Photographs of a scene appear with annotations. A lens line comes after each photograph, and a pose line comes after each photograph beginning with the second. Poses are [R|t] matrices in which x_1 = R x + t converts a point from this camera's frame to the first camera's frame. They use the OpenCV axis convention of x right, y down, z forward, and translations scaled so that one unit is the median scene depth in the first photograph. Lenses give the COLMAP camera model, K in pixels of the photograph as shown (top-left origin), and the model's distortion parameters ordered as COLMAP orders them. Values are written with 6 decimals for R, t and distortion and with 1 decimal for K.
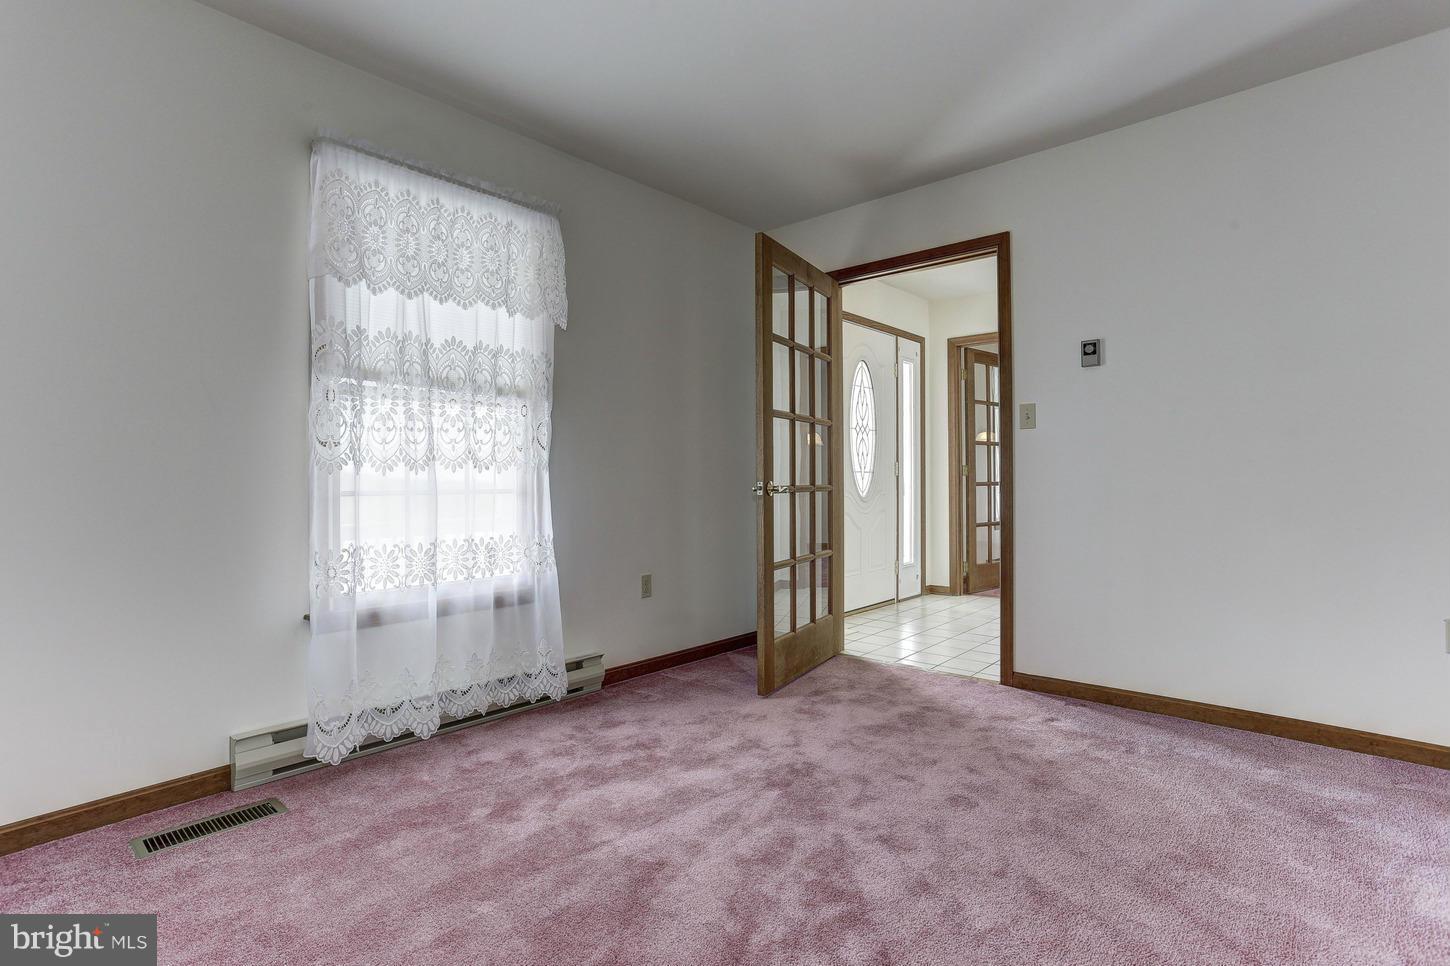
lens RADIAL K [[714.4, 0, 732.0], [0, 714.4, 474.5], [0, 0, 1]] dist [-0.021879, 0.006062]
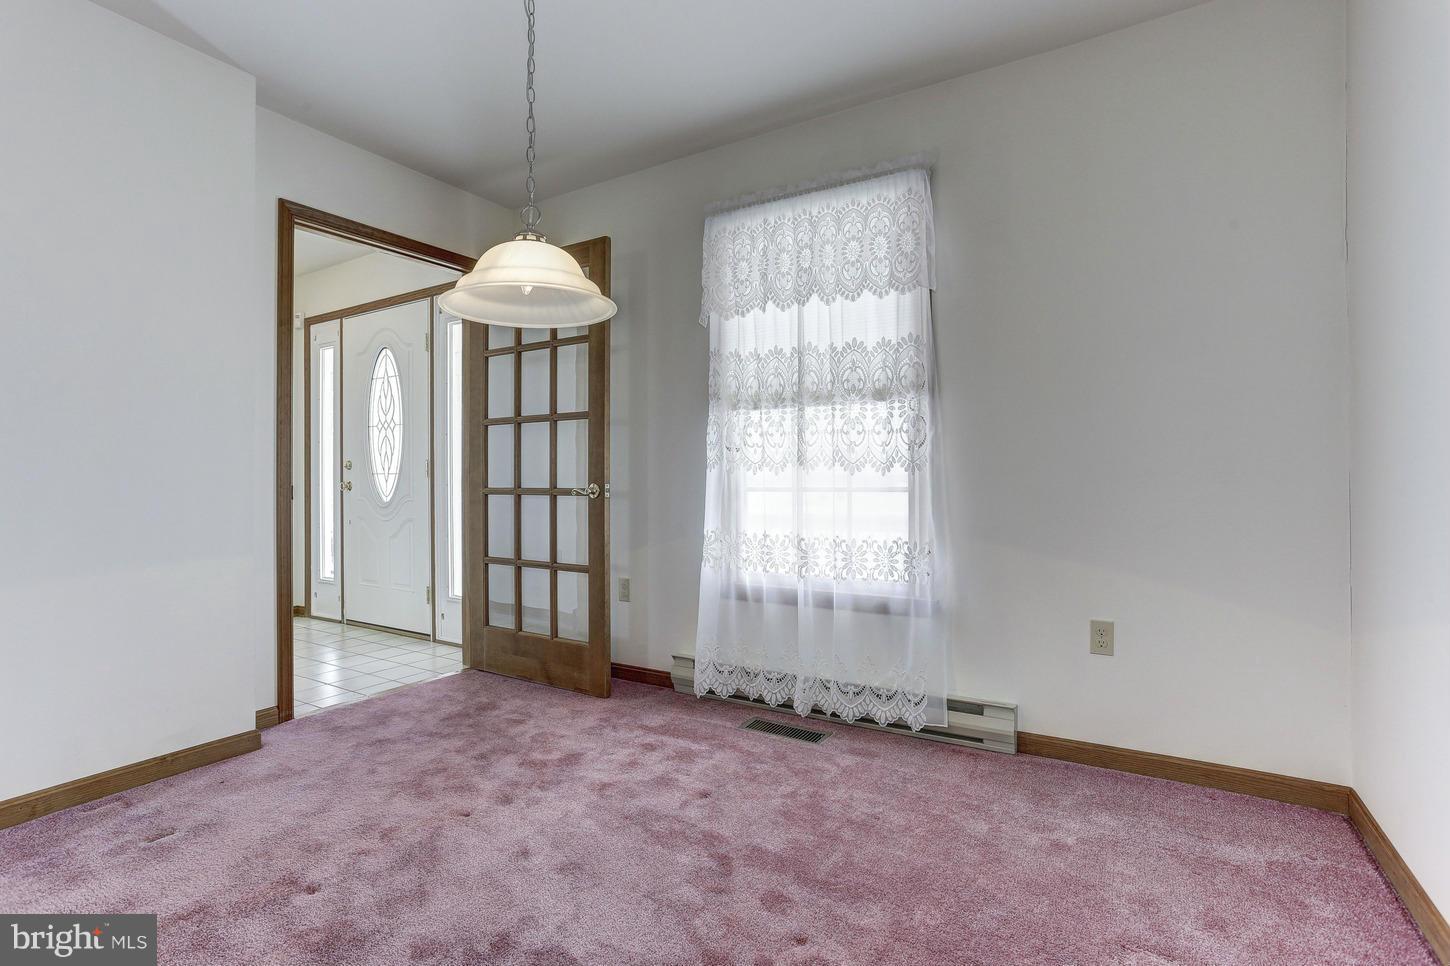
lens RADIAL K [[714.4, 0, 731.4], [0, 714.4, 490.0], [0, 0, 1]] dist [-0.021879, 0.006062]
pose [[0.156409, 0.016880, -0.987548, 0.619890], [0.011250, 0.999759, 0.018871, 0.002323], [0.987628, -0.014062, 0.156181, 0.712400]]
